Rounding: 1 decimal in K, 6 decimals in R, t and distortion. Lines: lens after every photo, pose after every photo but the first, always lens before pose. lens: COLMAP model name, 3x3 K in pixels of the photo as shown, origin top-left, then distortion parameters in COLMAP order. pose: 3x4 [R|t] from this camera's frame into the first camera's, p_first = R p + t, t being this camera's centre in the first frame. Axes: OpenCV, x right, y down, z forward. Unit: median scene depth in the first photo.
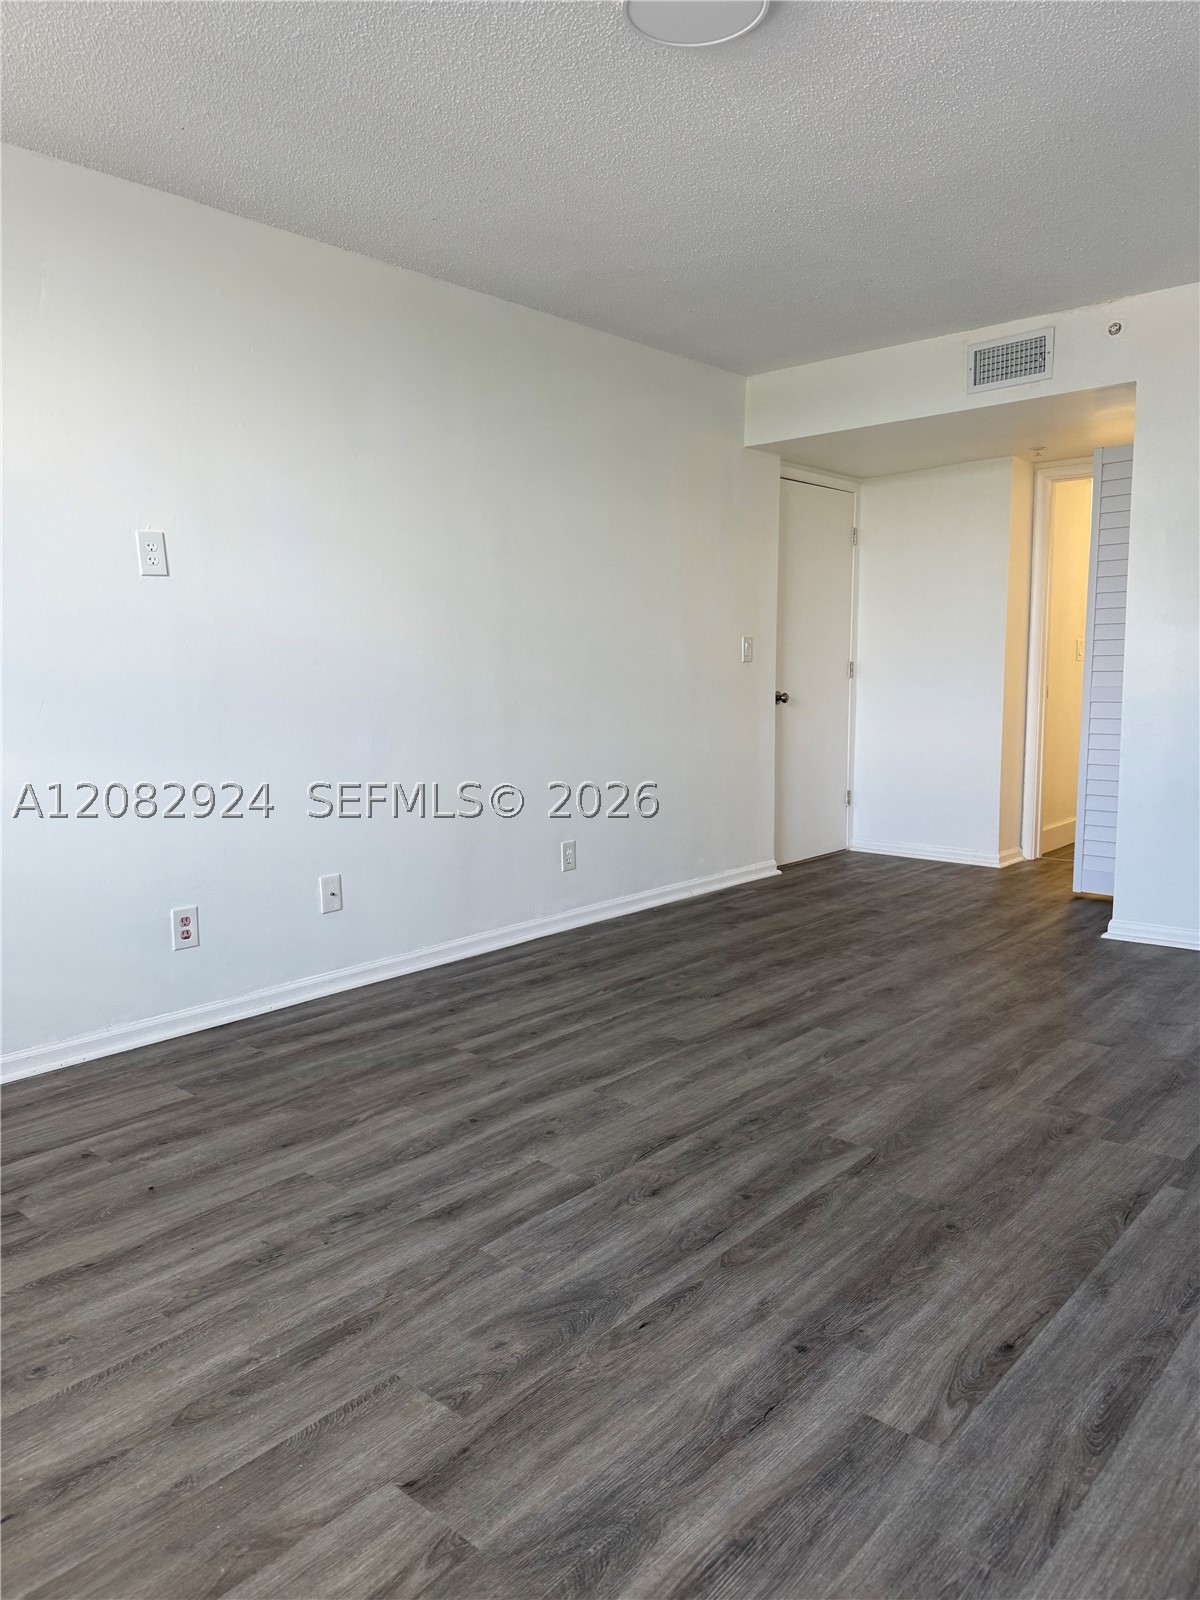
lens RADIAL K [[1122.0, 0, 600.0], [0, 1122.0, 800.0], [0, 0, 1]] dist [0.035661, -0.059919]
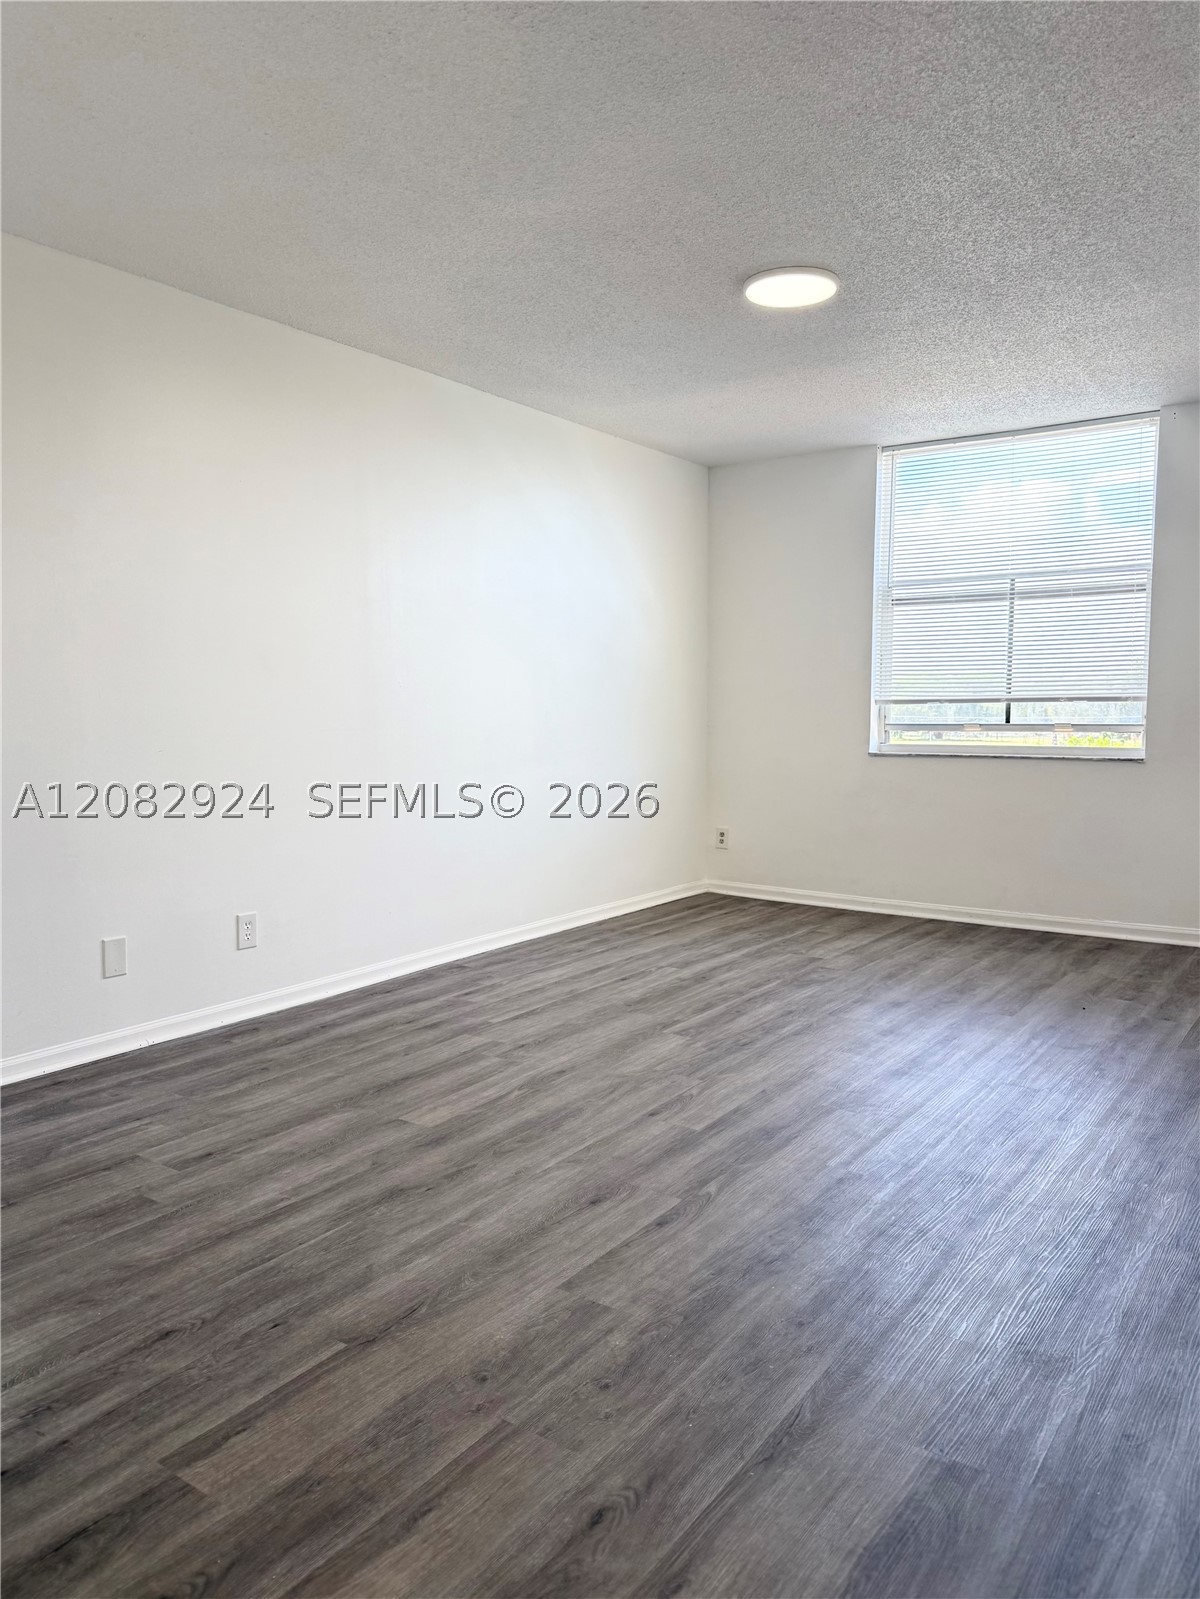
lens RADIAL K [[1121.3, 0, 600.0], [0, 1121.3, 799.5], [0, 0, 1]] dist [0.035661, -0.059919]
pose [[-0.994887, 0.026056, -0.097576, 0.439102], [0.004437, 0.976491, 0.215510, -0.300912], [0.100897, 0.213975, -0.971614, 2.256248]]
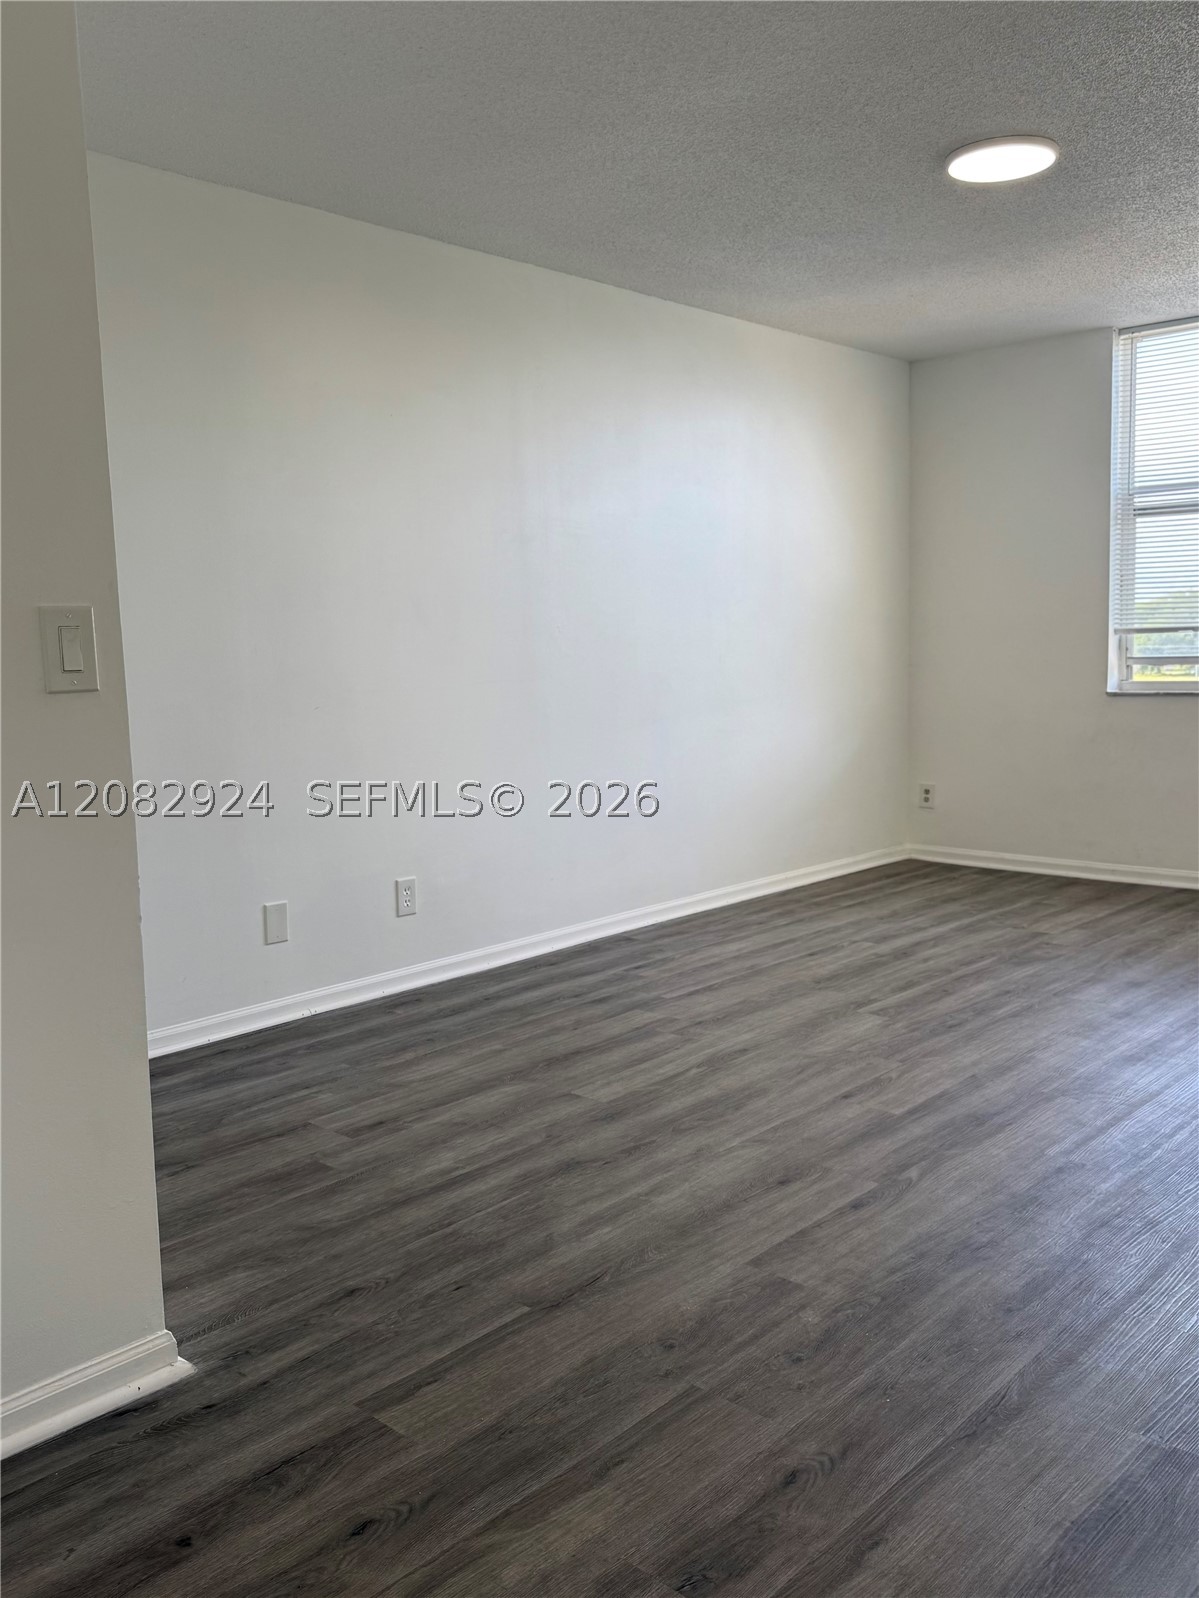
lens RADIAL K [[1120.6, 0, 599.5], [0, 1120.6, 799.0], [0, 0, 1]] dist [0.035661, -0.059919]
pose [[-0.996786, 0.038997, 0.069982, 0.421969], [0.055487, 0.966148, 0.251951, -0.276292], [-0.057787, 0.255025, -0.965206, 2.134331]]
